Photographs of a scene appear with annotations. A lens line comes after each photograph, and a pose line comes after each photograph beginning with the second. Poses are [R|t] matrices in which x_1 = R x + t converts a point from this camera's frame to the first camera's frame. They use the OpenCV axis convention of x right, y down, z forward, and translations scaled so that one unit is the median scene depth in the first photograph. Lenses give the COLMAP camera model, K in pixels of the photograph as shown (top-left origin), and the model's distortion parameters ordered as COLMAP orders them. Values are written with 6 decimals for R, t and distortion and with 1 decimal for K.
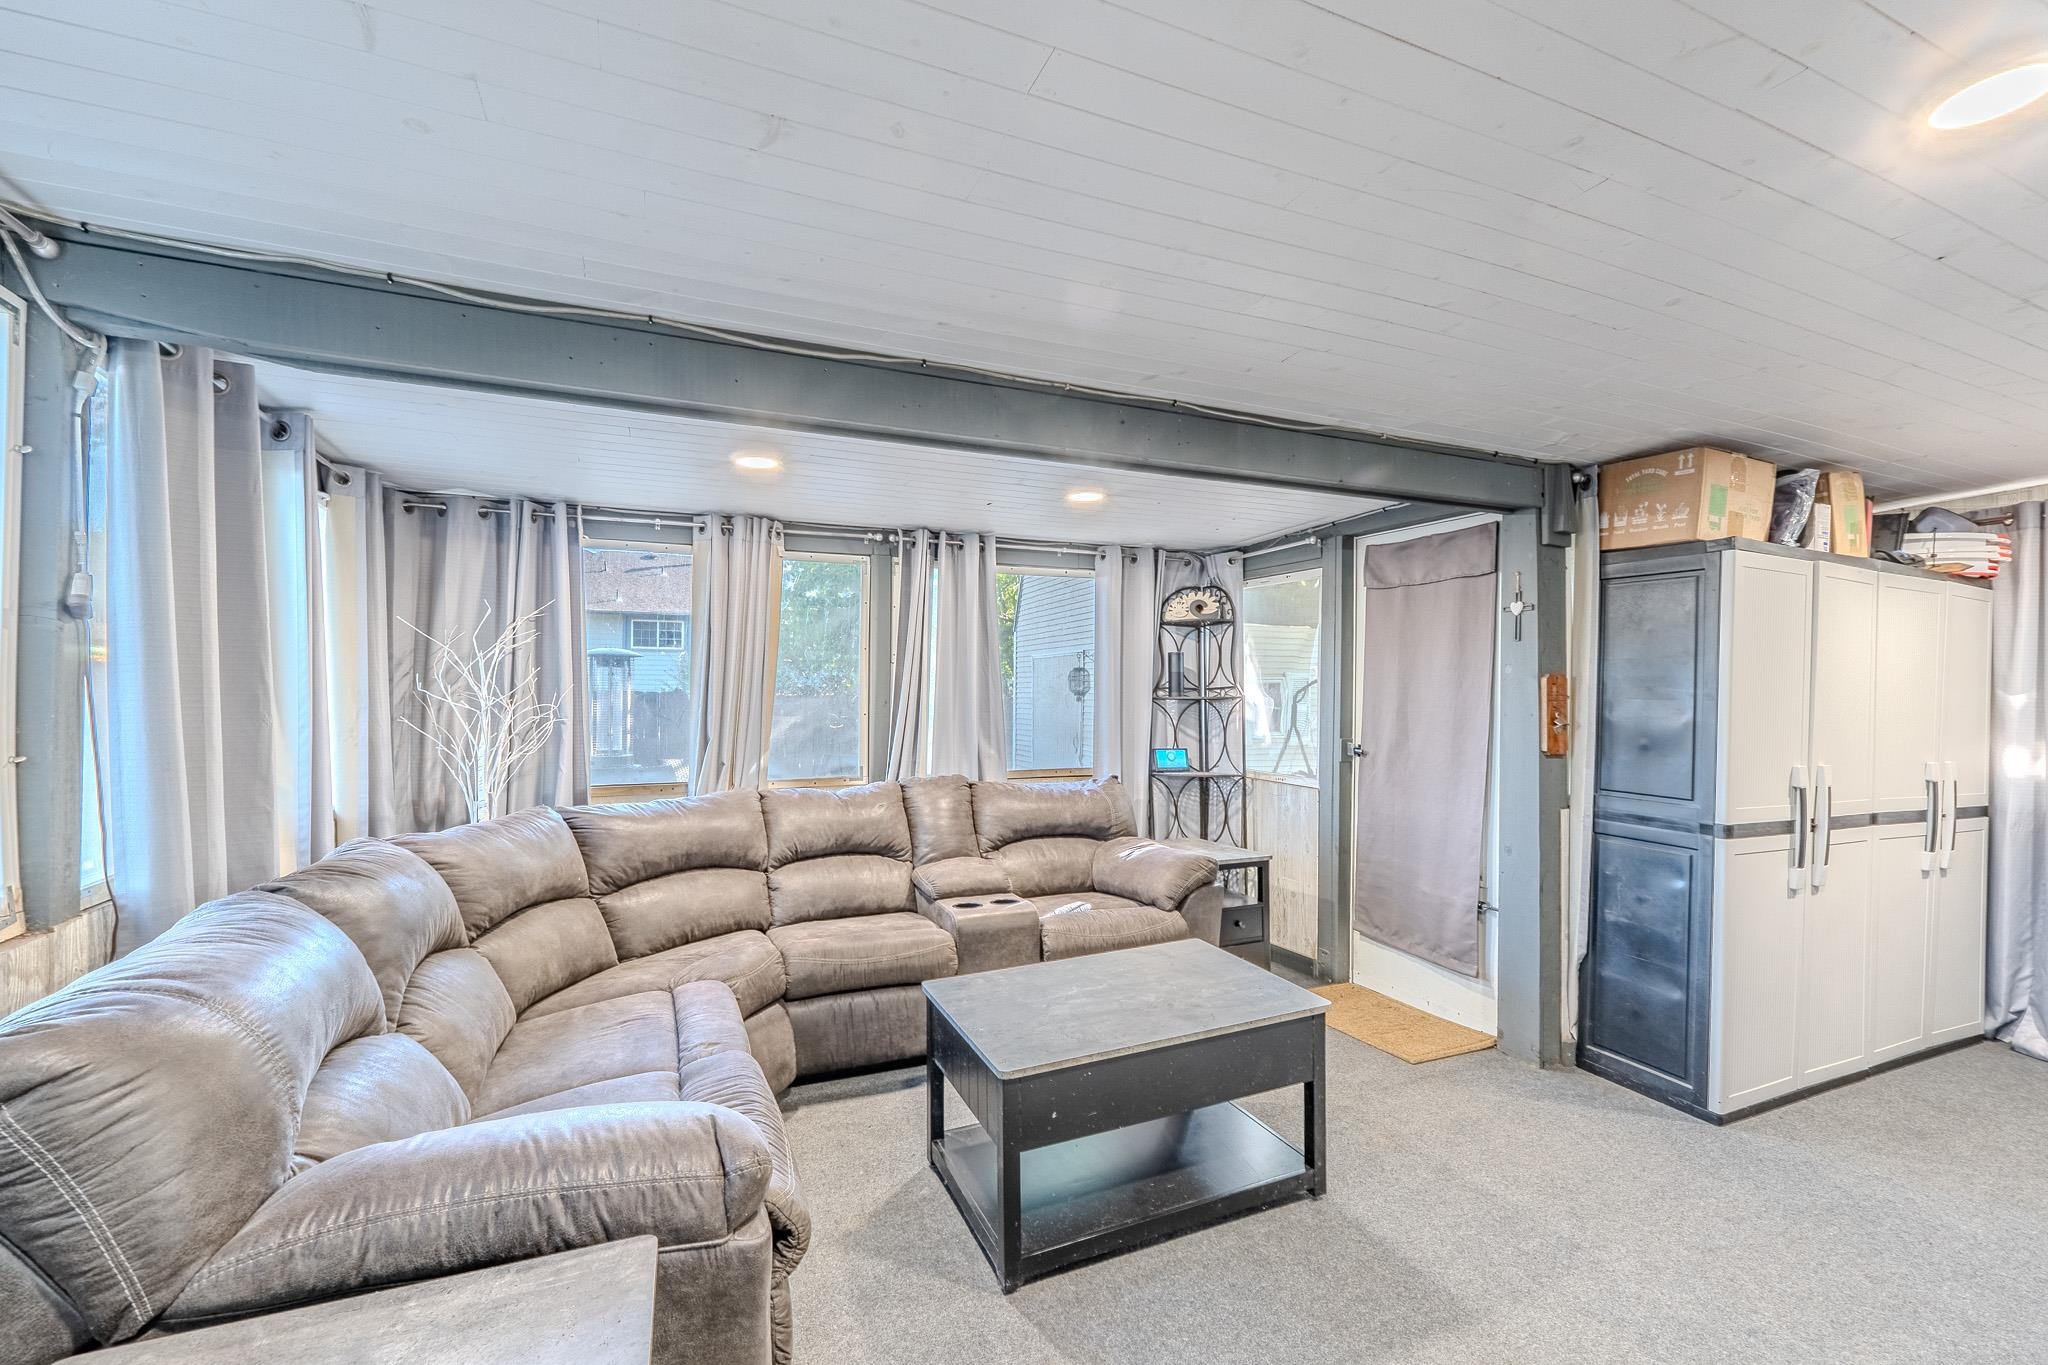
lens RADIAL K [[839.9, 0, 1019.8], [0, 839.9, 707.0], [0, 0, 1]] dist [0.000016, 0.000113]
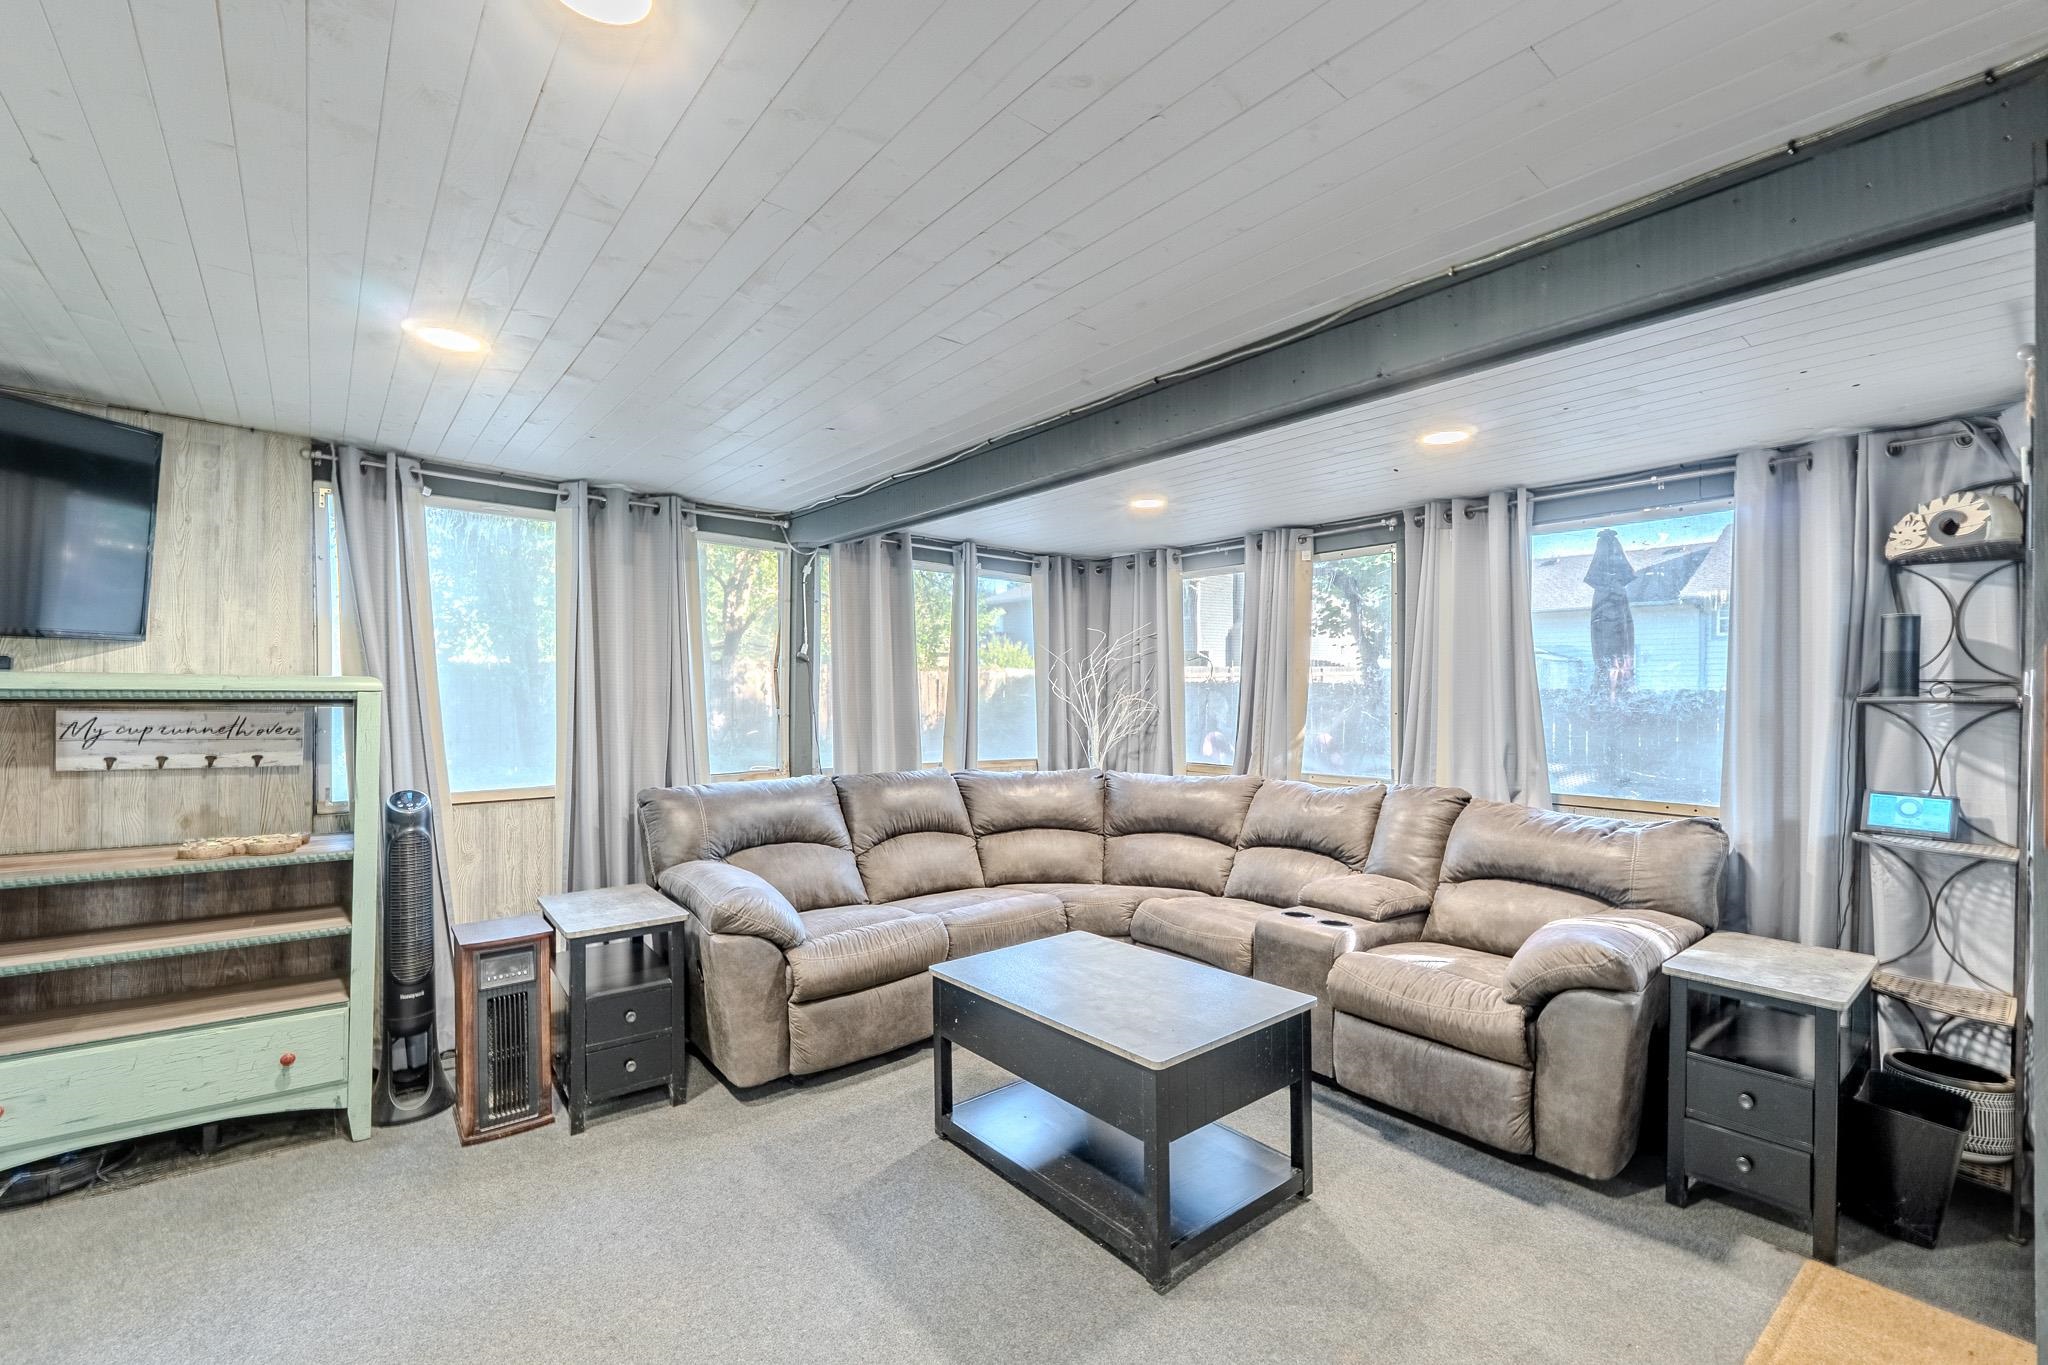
lens RADIAL K [[879.0, 0, 1030.4], [0, 879.0, 686.5], [0, 0, 1]] dist [-0.006264, -0.000375]
pose [[0.285982, -0.004769, -0.958223, 0.734047], [-0.019946, 0.999741, -0.010929, -0.001972], [0.958027, 0.022238, 0.285813, 0.395183]]
